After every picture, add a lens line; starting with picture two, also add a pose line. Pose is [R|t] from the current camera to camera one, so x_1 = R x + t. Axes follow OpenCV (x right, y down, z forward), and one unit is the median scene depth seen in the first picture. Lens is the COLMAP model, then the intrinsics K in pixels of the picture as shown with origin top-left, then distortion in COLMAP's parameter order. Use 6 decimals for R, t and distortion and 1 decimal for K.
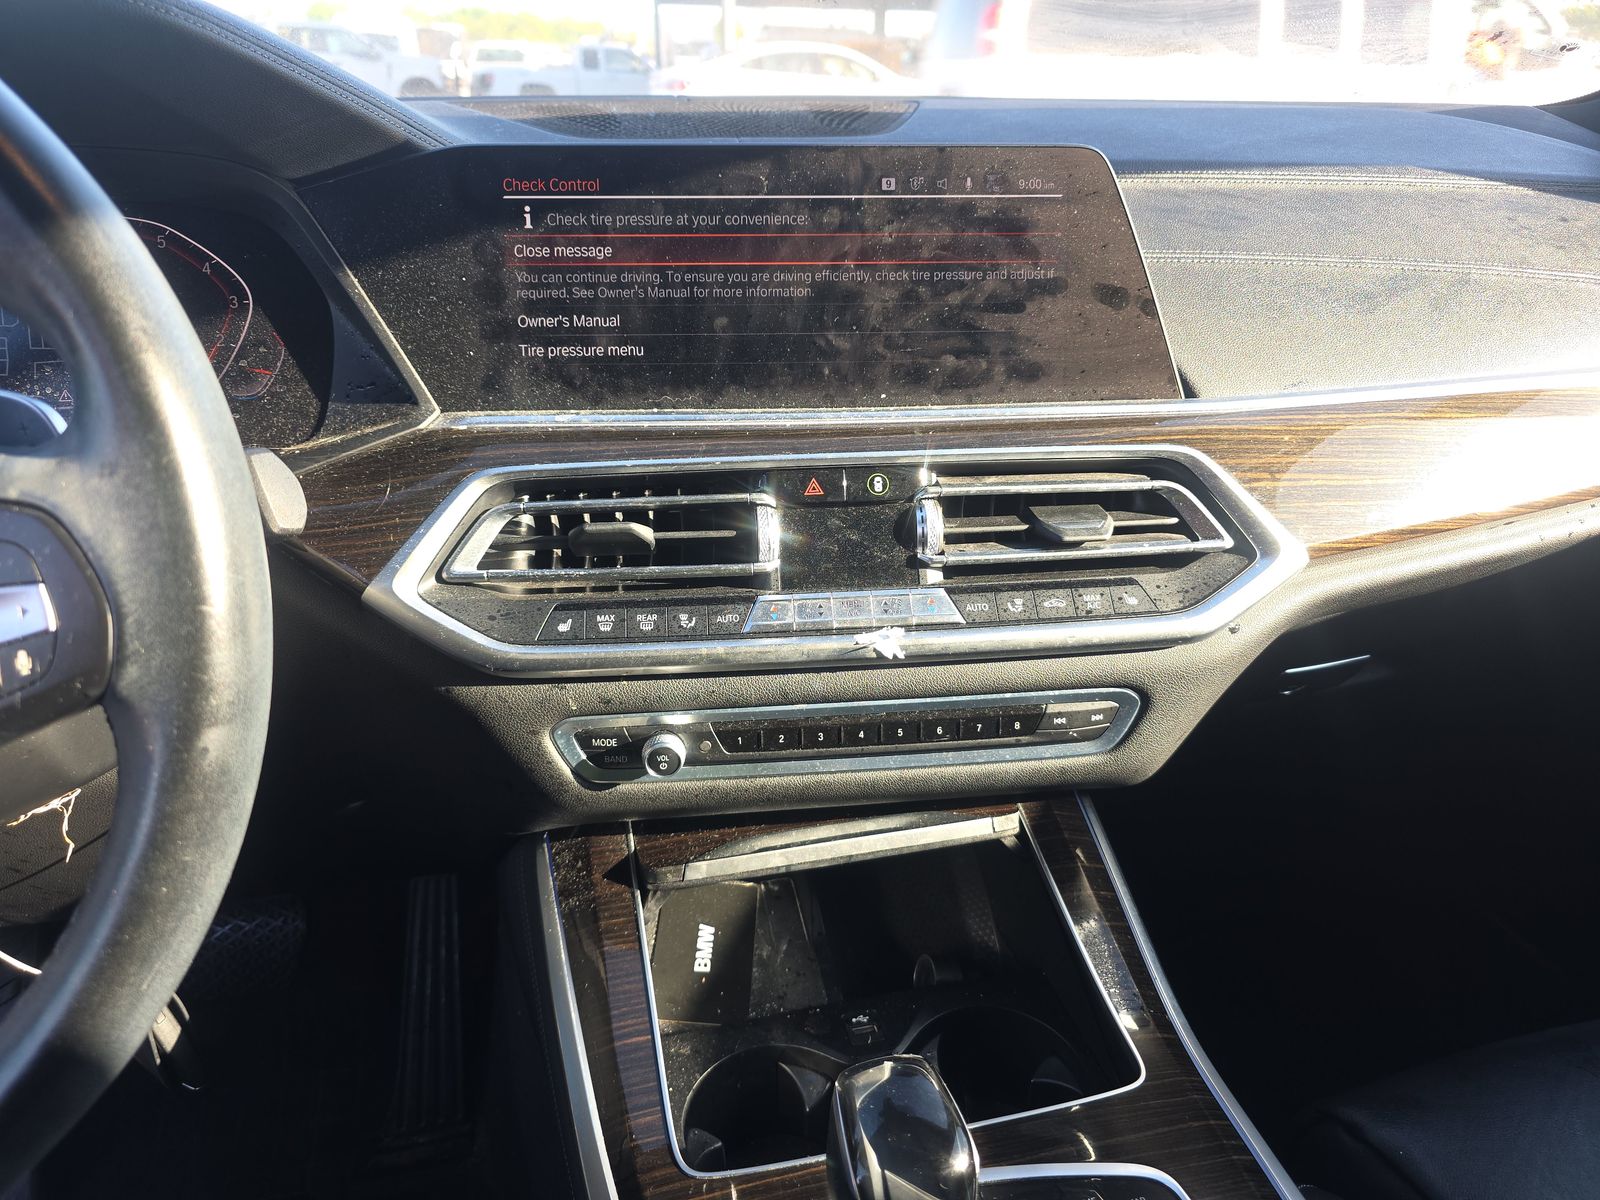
lens RADIAL K [[1086.3, 0, 800.0], [0, 1086.3, 600.0], [0, 0, 1]] dist [0.079927, -0.003649]
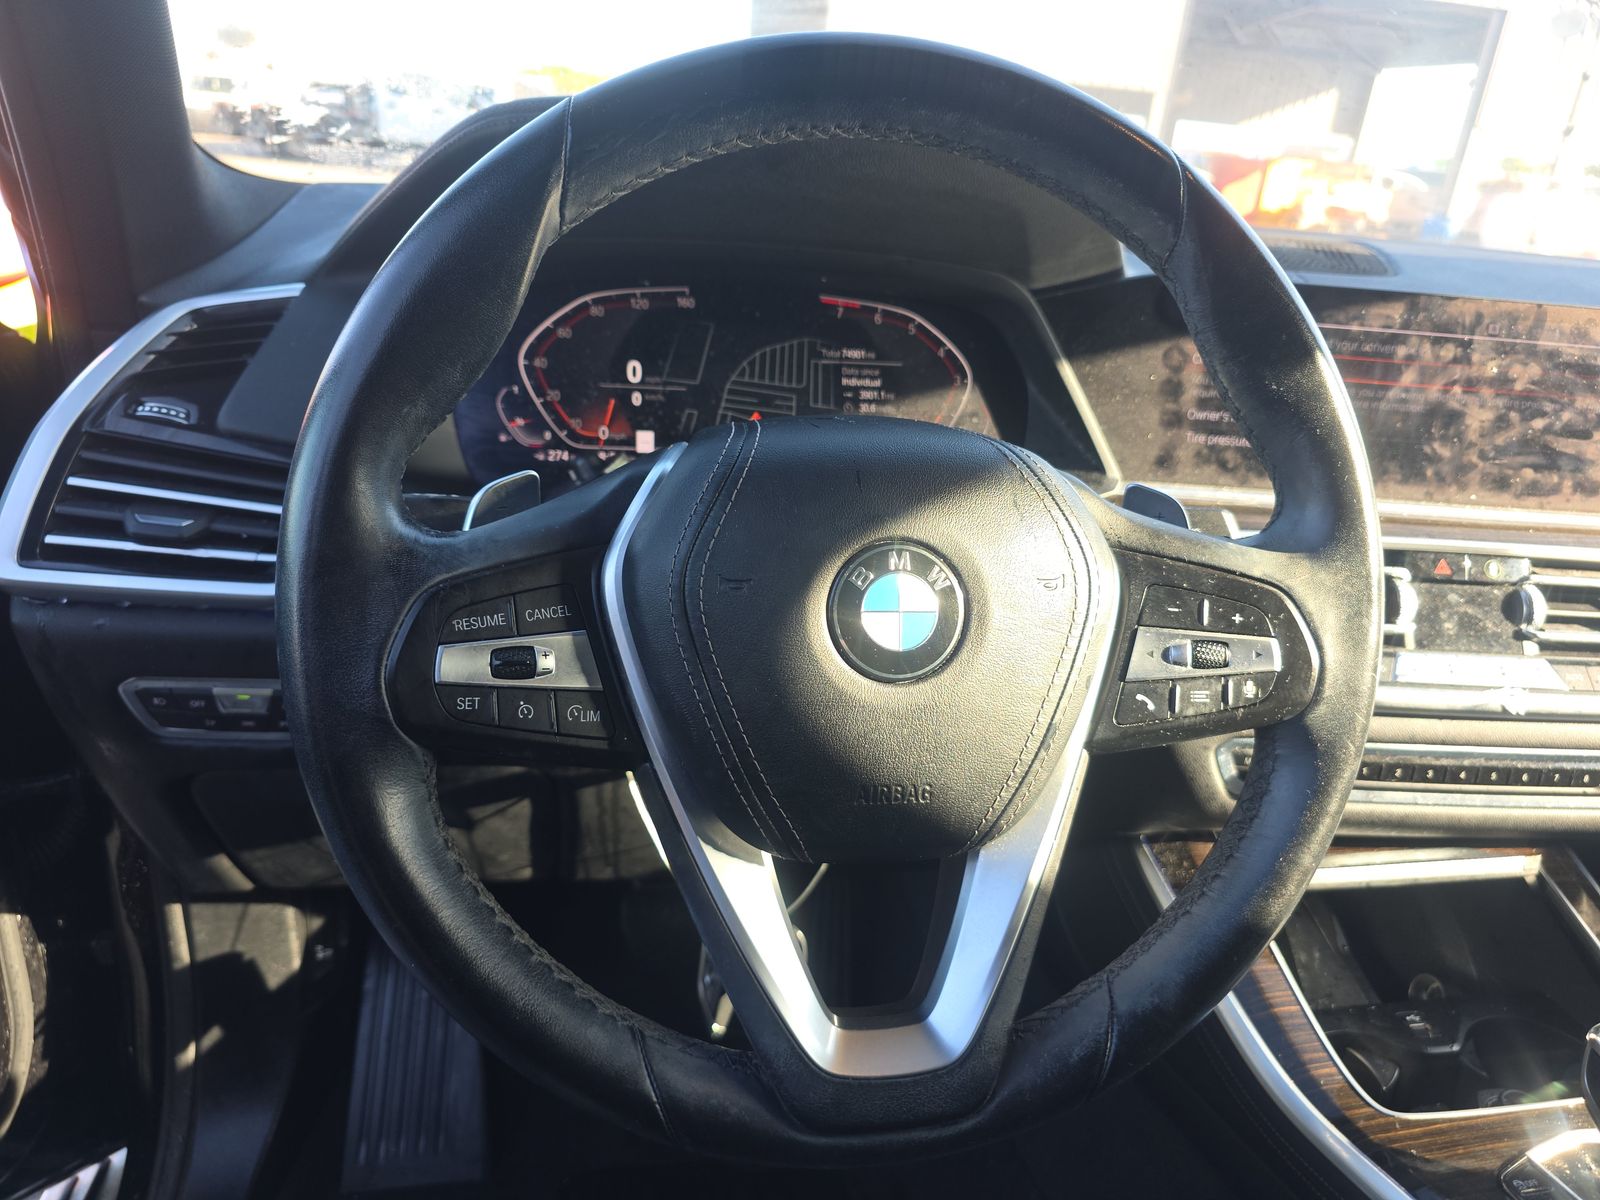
lens RADIAL K [[1086.3, 0, 800.0], [0, 1086.3, 600.0], [0, 0, 1]] dist [0.079927, -0.003649]
pose [[0.994854, 0.086359, 0.052979, -0.737045], [-0.082921, 0.994500, -0.063992, 0.069928], [-0.058214, 0.059269, 0.996543, -0.195665]]
